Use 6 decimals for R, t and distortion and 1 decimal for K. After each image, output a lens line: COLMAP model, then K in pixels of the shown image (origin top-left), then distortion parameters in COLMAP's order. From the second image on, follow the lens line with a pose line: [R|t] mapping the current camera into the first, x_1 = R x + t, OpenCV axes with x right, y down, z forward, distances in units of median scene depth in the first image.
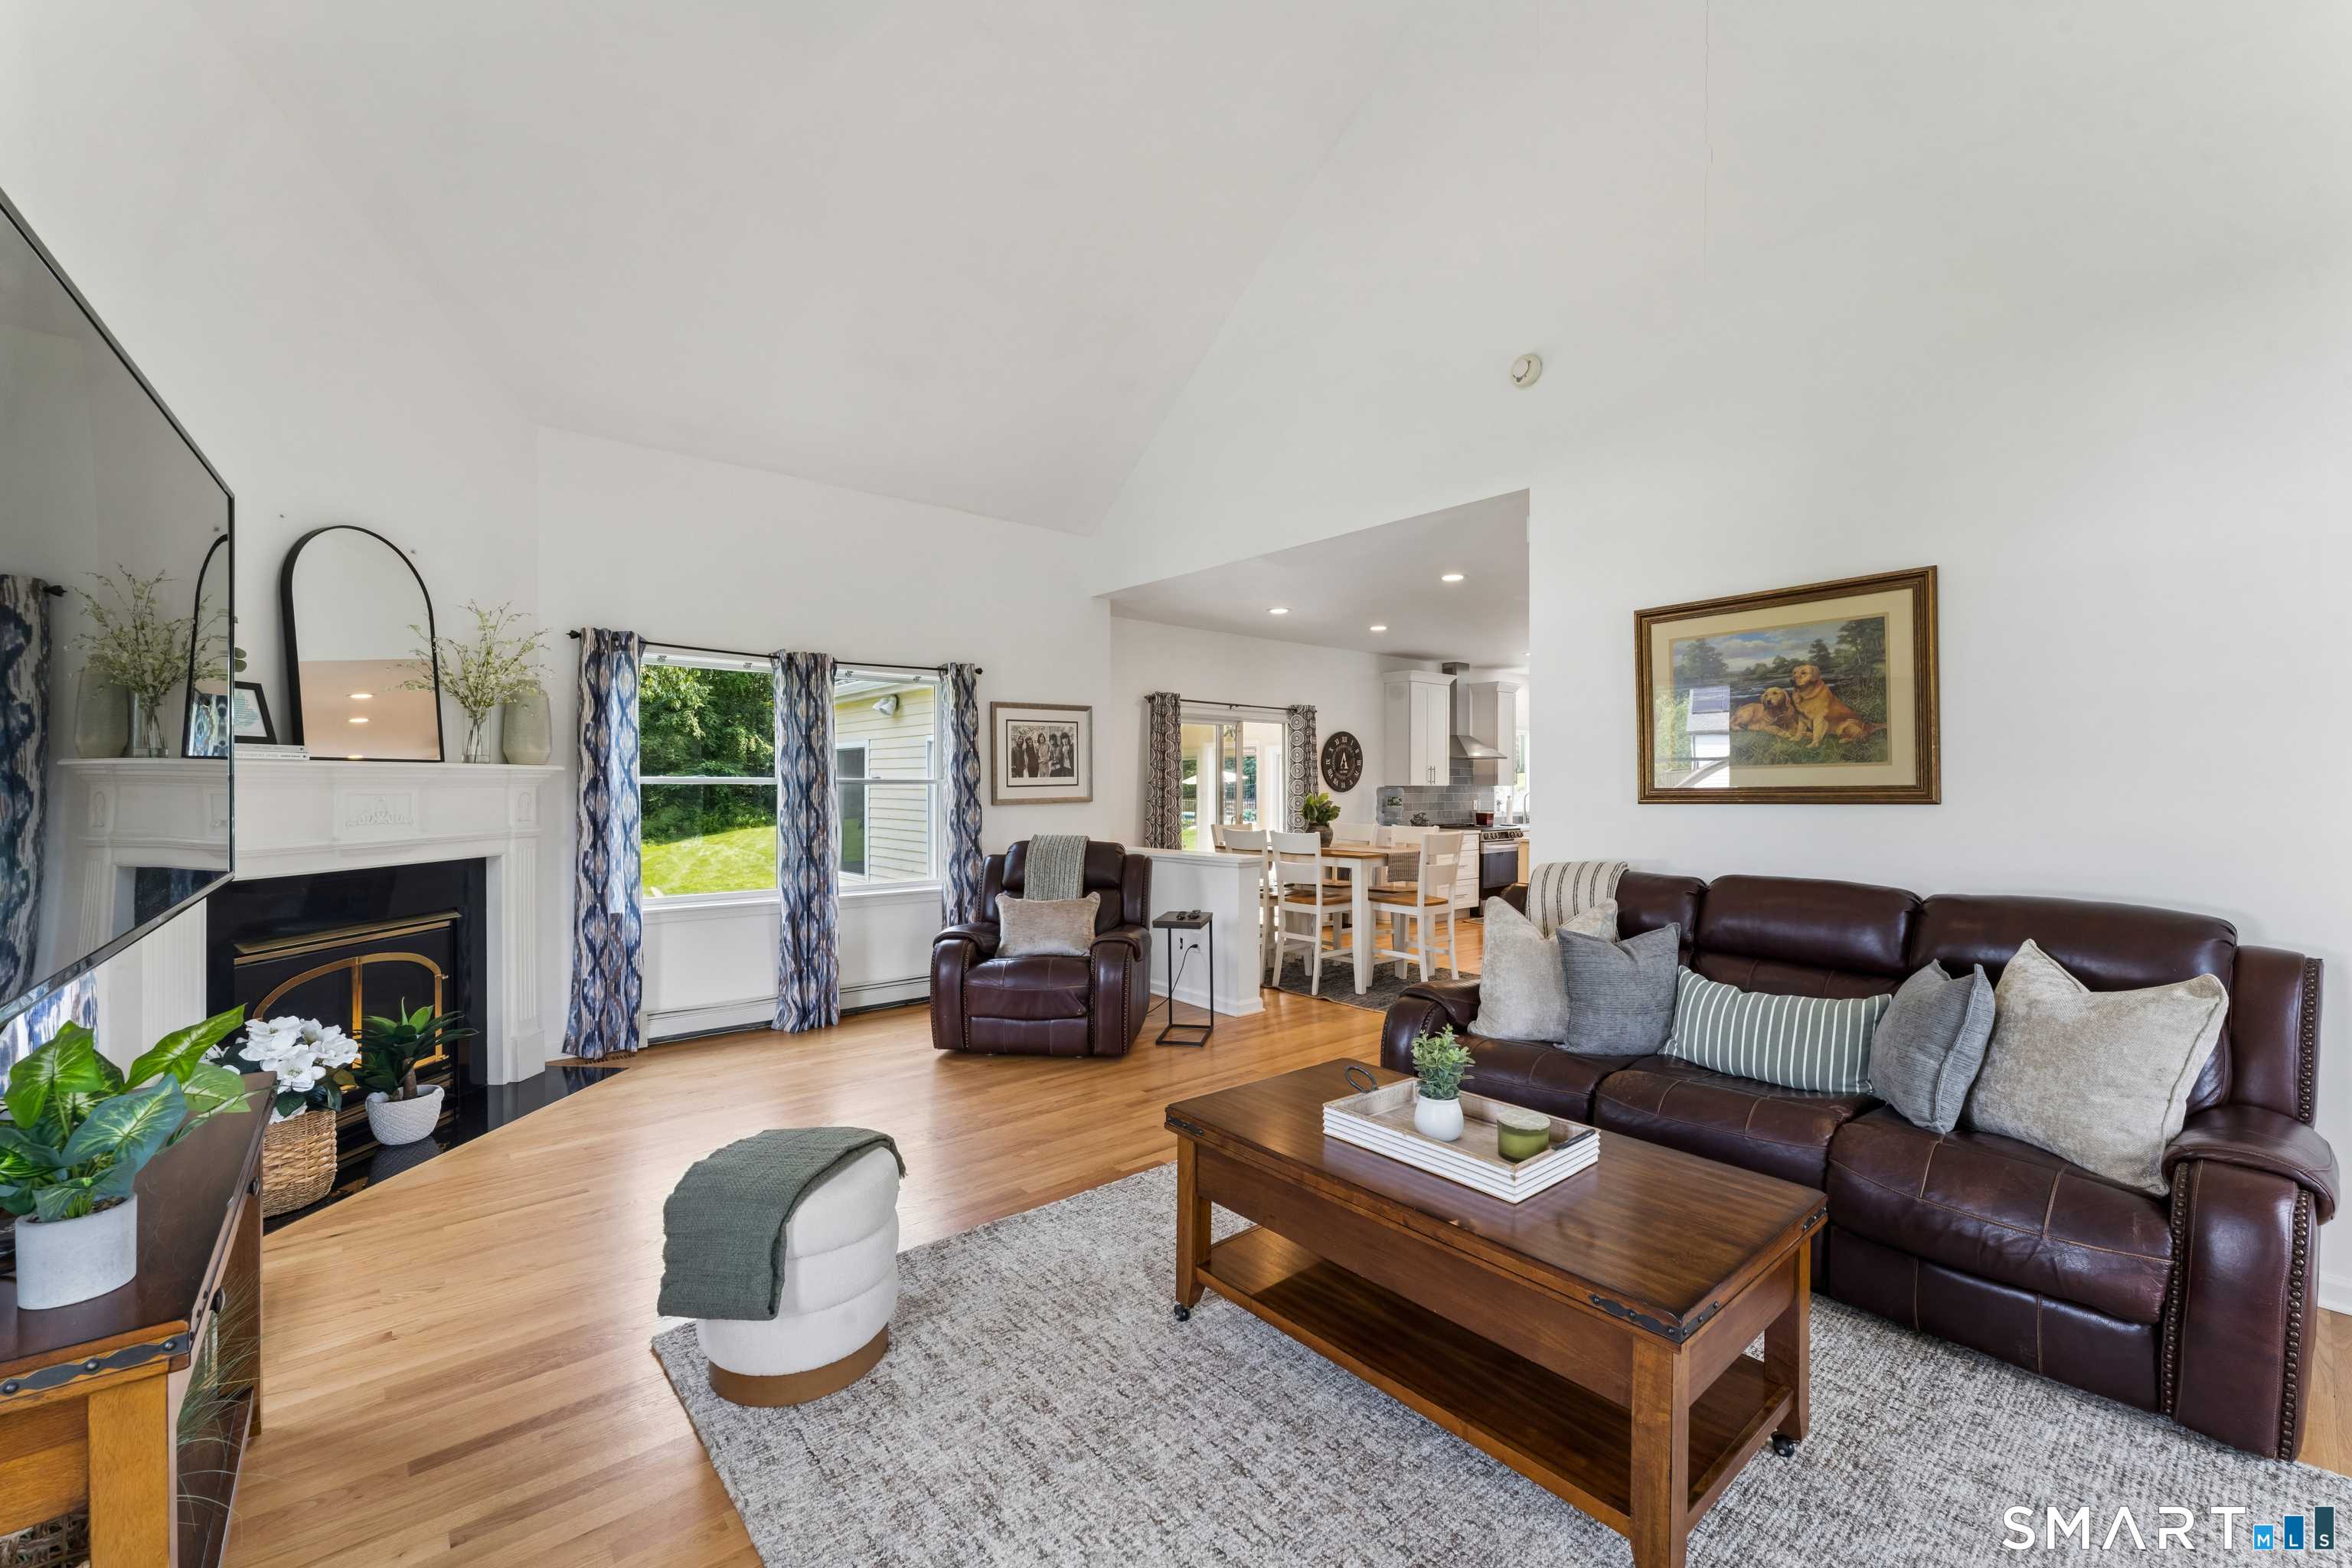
lens RADIAL K [[948.7, 0, 1176.0], [0, 948.7, 784.0], [0, 0, 1]] dist [-0.000598, 0.000002]
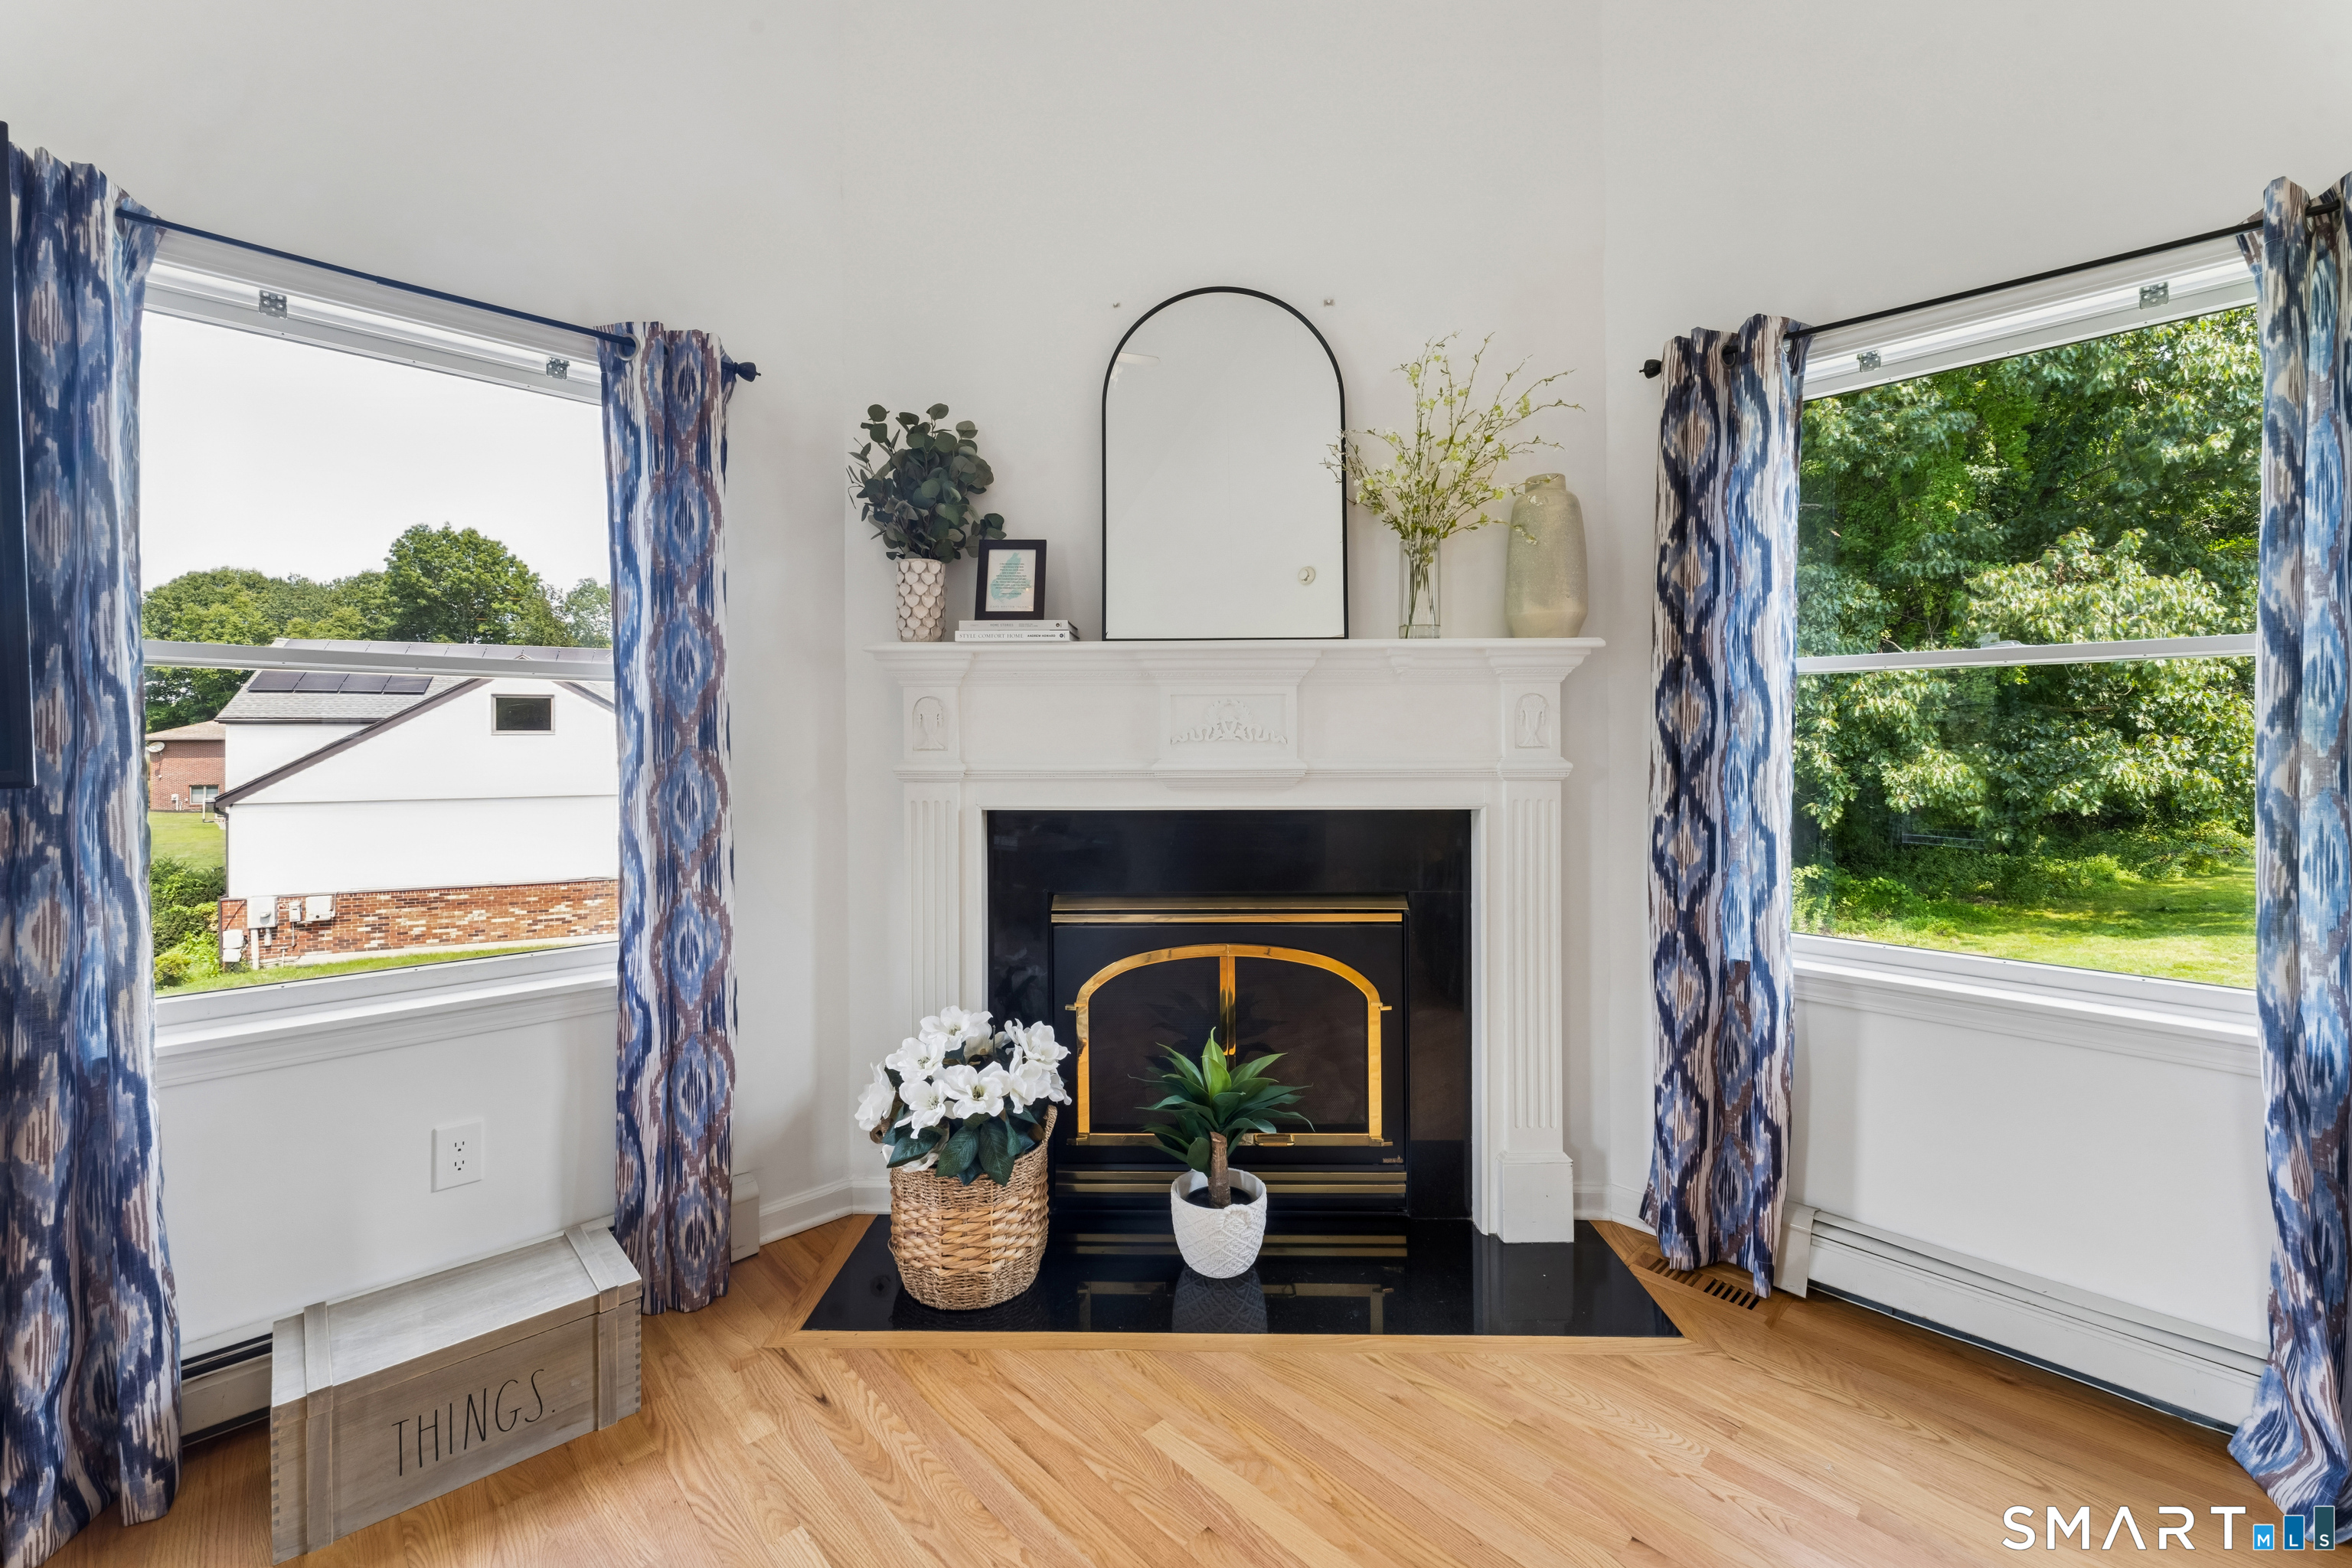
lens RADIAL K [[960.7, 0, 1170.2], [0, 960.7, 734.1], [0, 0, 1]] dist [-0.004255, -0.000344]
pose [[0.065443, -0.005659, -0.997840, -0.115665], [0.002621, 0.999981, -0.005499, 0.022929], [0.997853, -0.002255, 0.065456, 0.517137]]
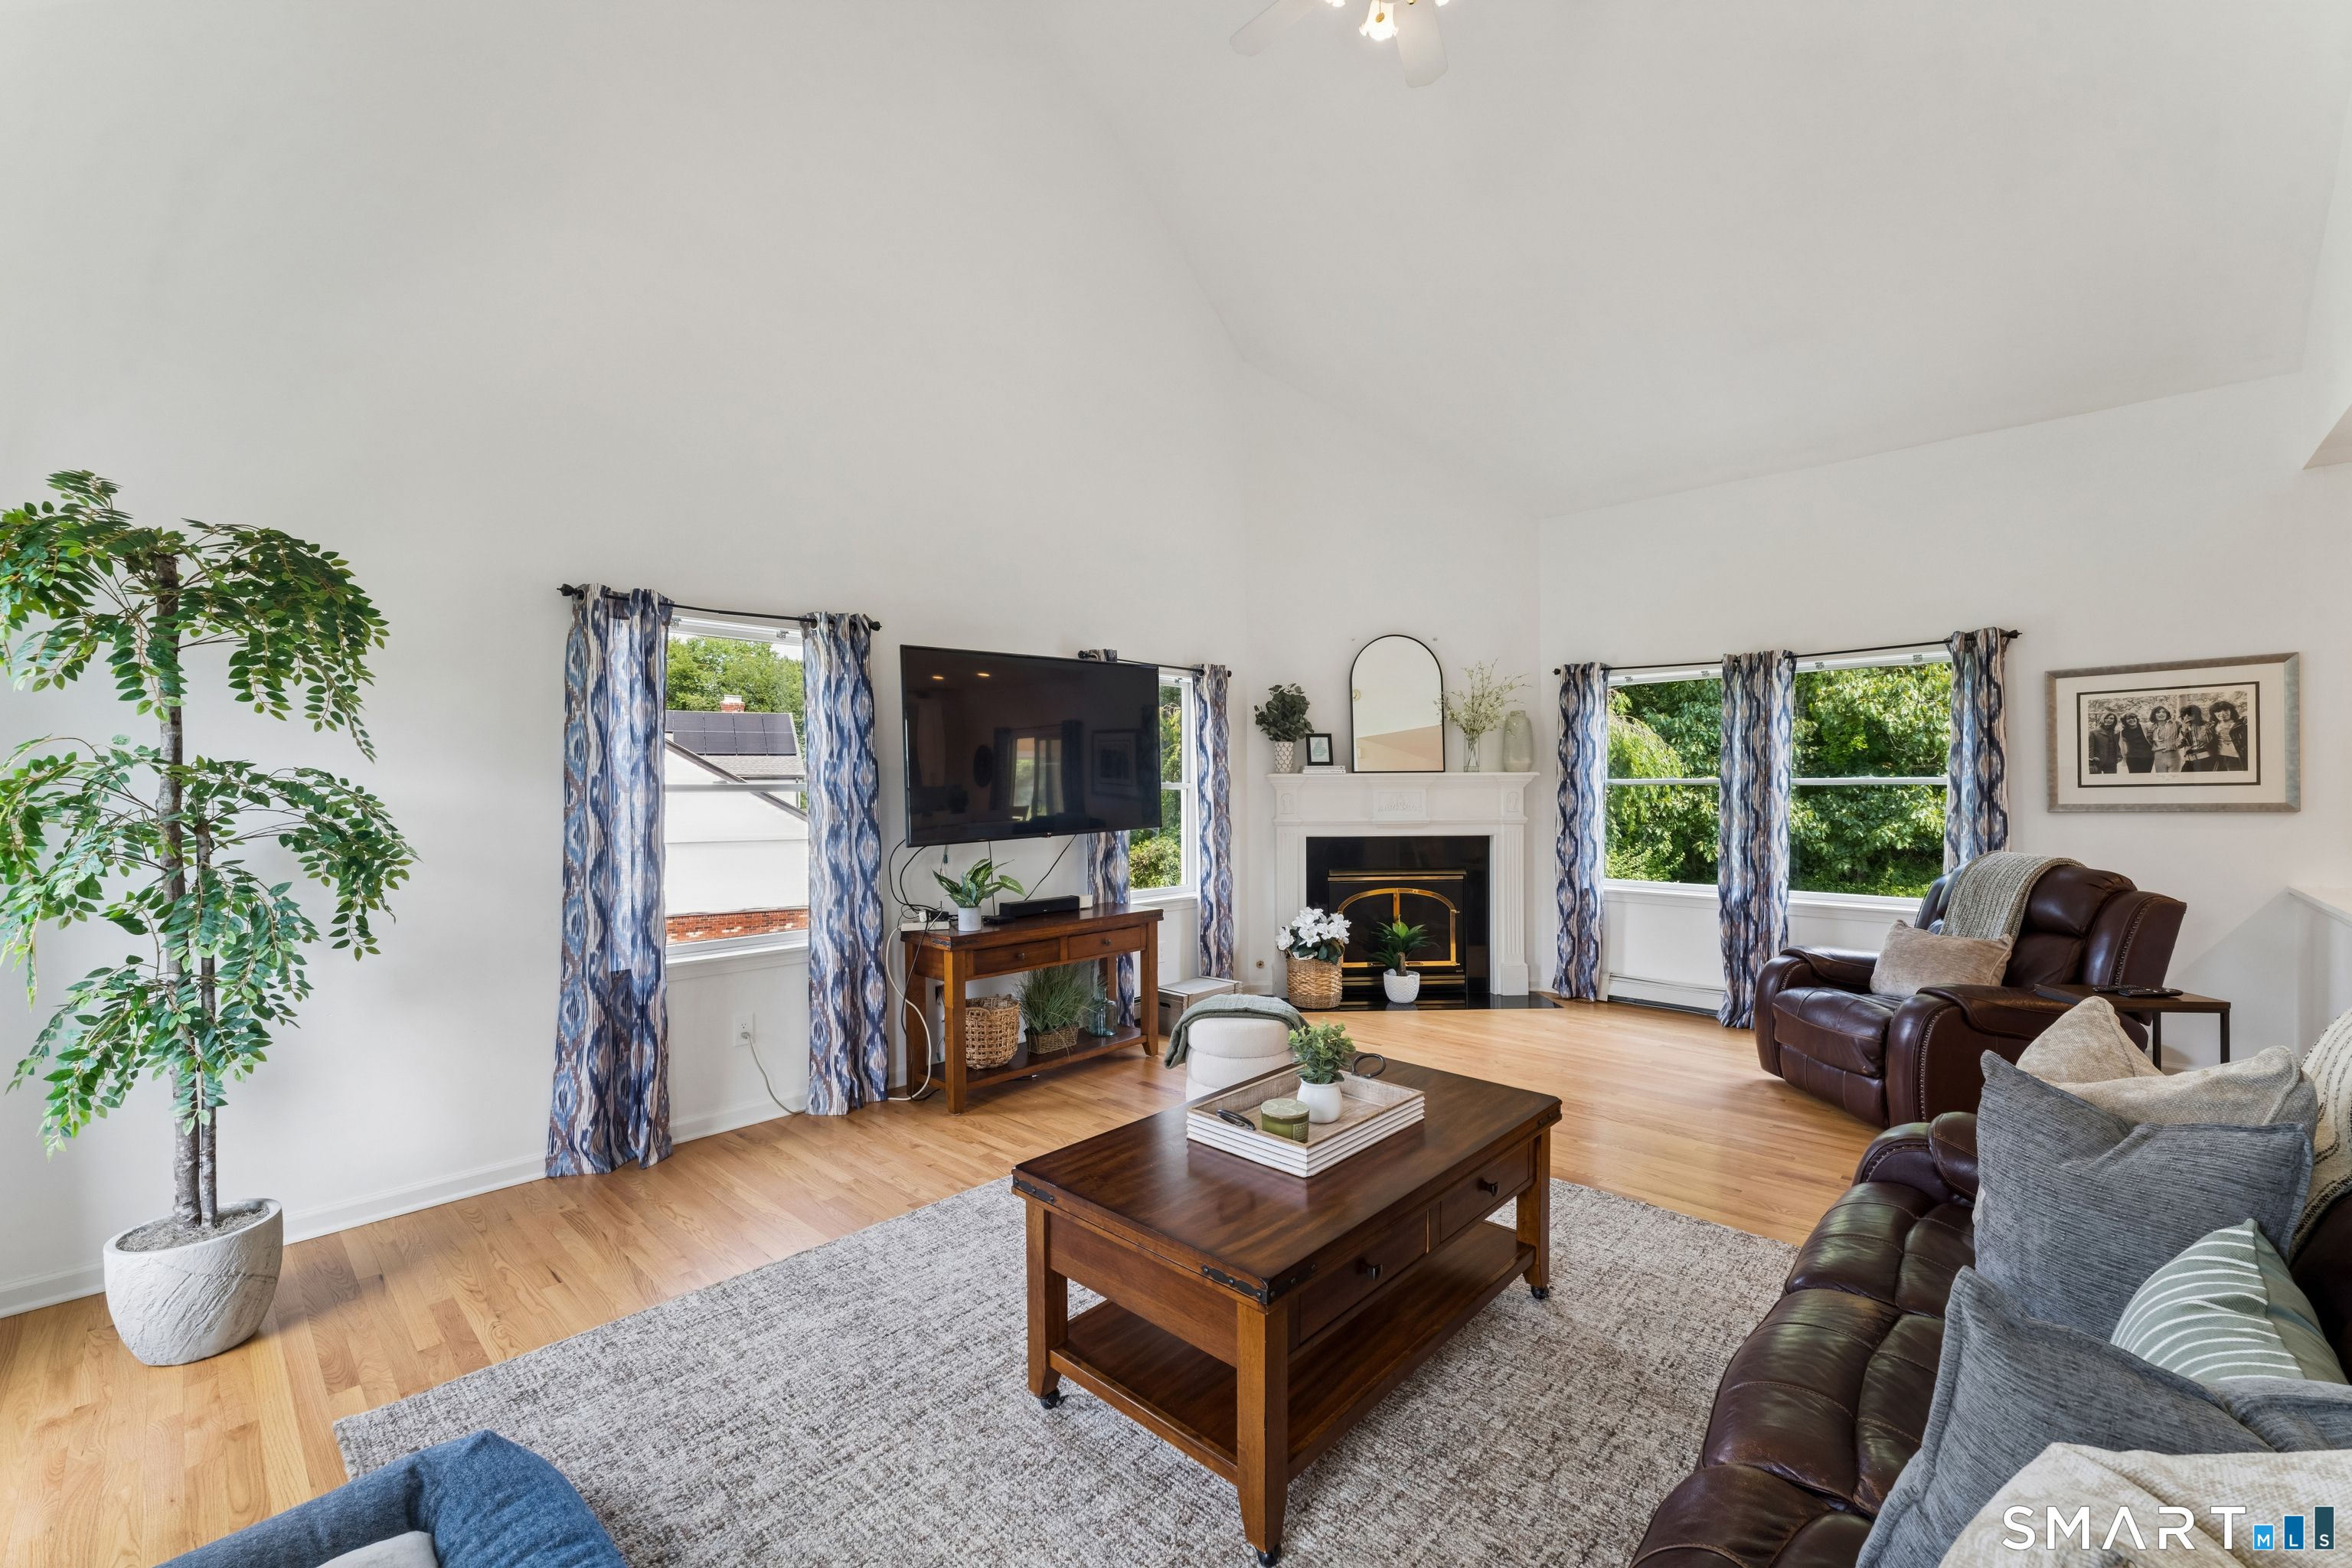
lens RADIAL K [[956.1, 0, 1177.1], [0, 956.1, 789.2], [0, 0, 1]] dist [0.000291, -0.000797]
pose [[0.117380, 0.002846, -0.993083, 0.441607], [0.005434, 0.999979, 0.003508, -0.001483], [0.993072, -0.005809, 0.117362, 0.231615]]
